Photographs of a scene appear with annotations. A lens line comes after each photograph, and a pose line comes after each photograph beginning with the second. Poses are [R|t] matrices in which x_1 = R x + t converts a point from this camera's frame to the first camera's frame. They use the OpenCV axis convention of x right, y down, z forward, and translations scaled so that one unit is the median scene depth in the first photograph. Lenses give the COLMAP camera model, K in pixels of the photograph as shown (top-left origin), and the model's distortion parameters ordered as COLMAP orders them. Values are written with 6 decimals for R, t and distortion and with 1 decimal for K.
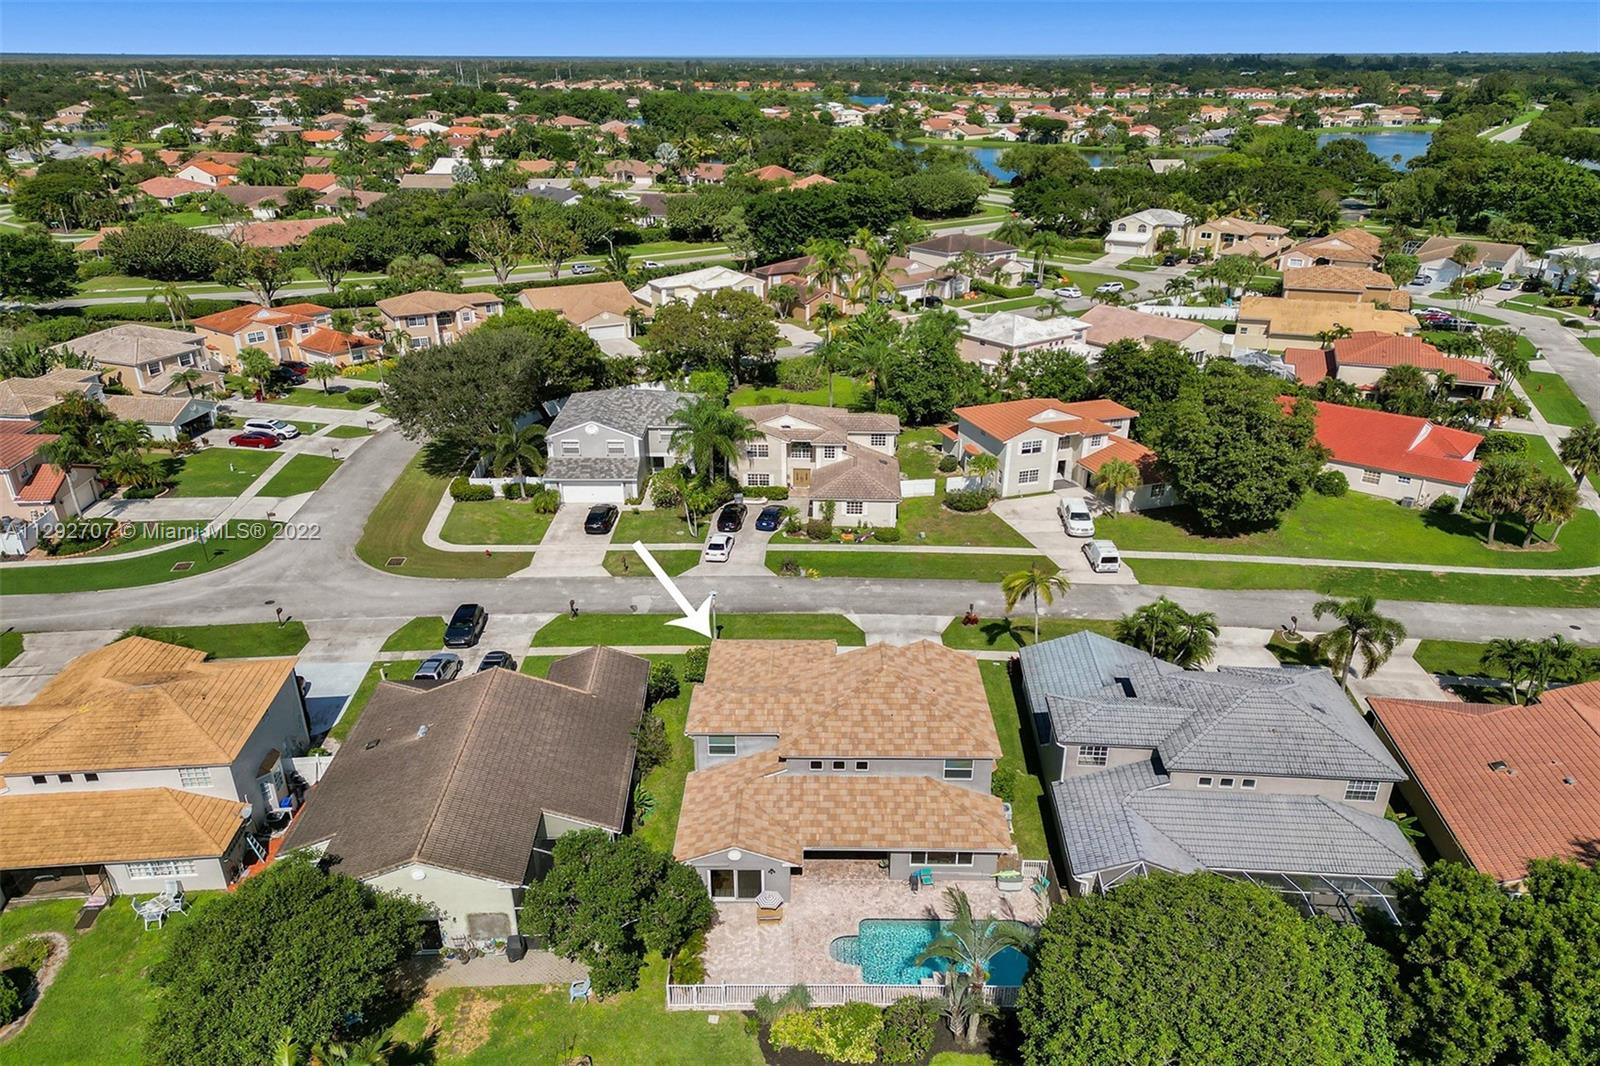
lens RADIAL K [[1025.3, 0, 812.8], [0, 1025.3, 541.1], [0, 0, 1]] dist [0.088319, -0.085183]
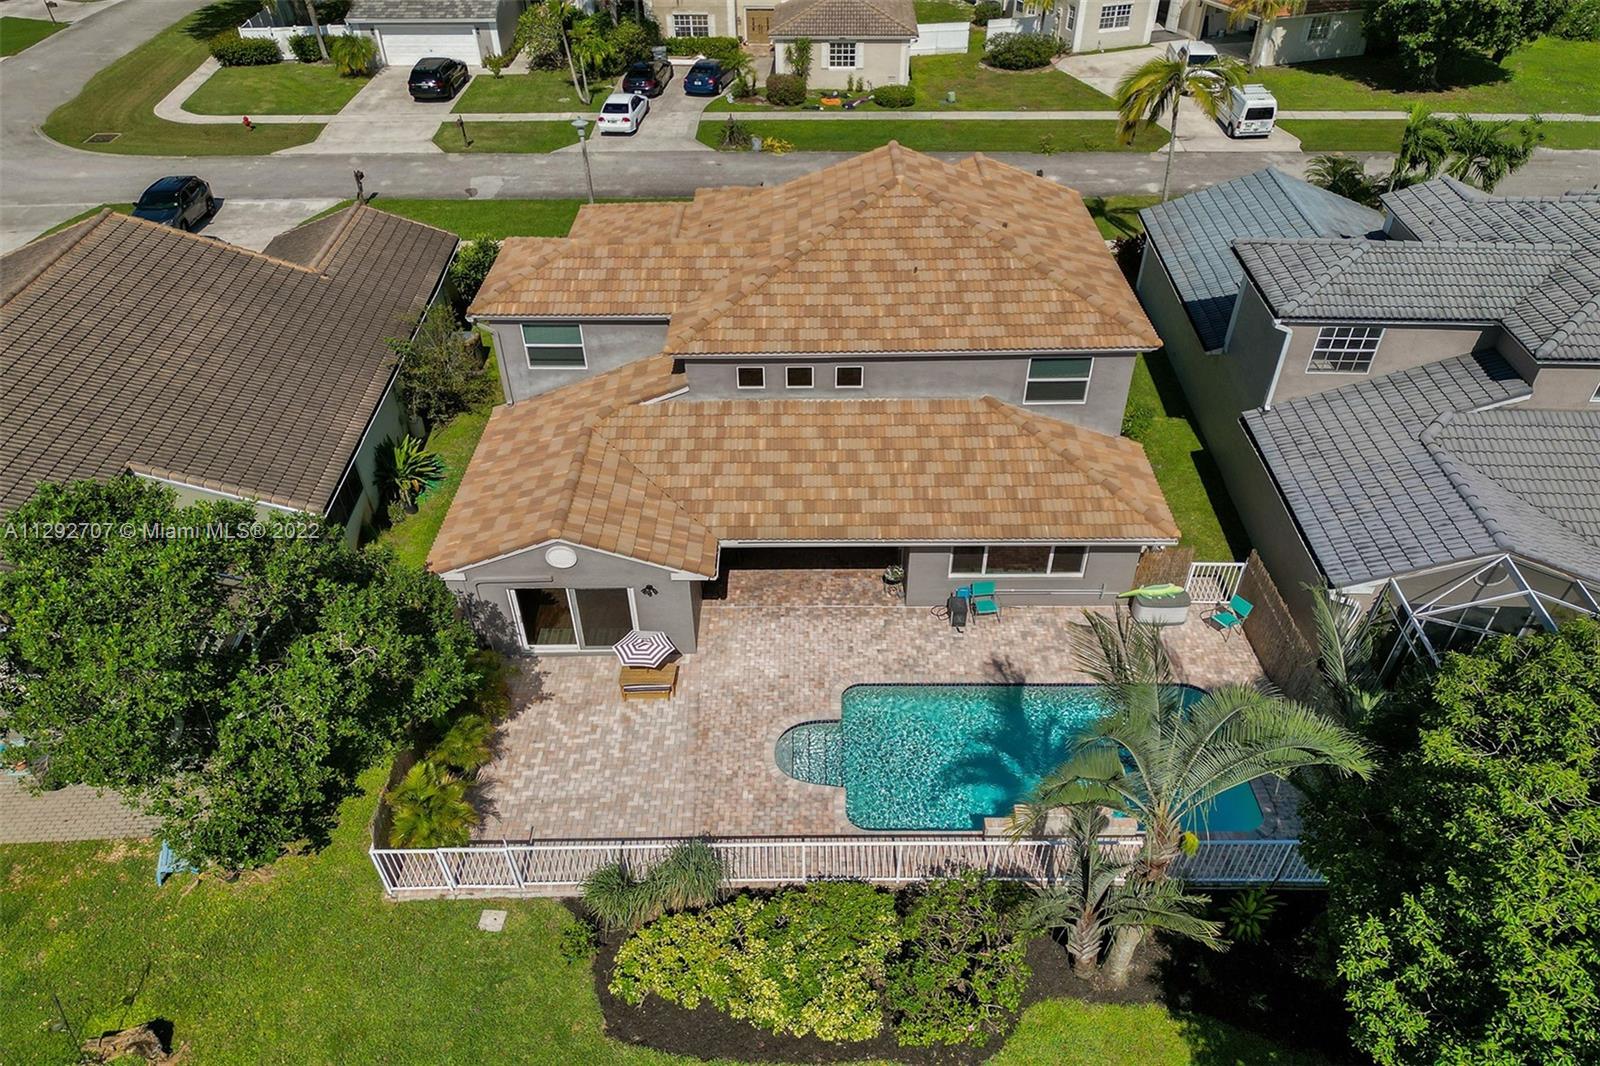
lens RADIAL K [[1025.3, 0, 812.8], [0, 1025.3, 541.1], [0, 0, 1]] dist [0.088319, -0.085183]
pose [[0.999922, -0.011659, 0.004431, 0.016222], [0.010316, 0.972763, 0.231571, 0.104453], [-0.007010, -0.231508, 0.972808, 0.304358]]
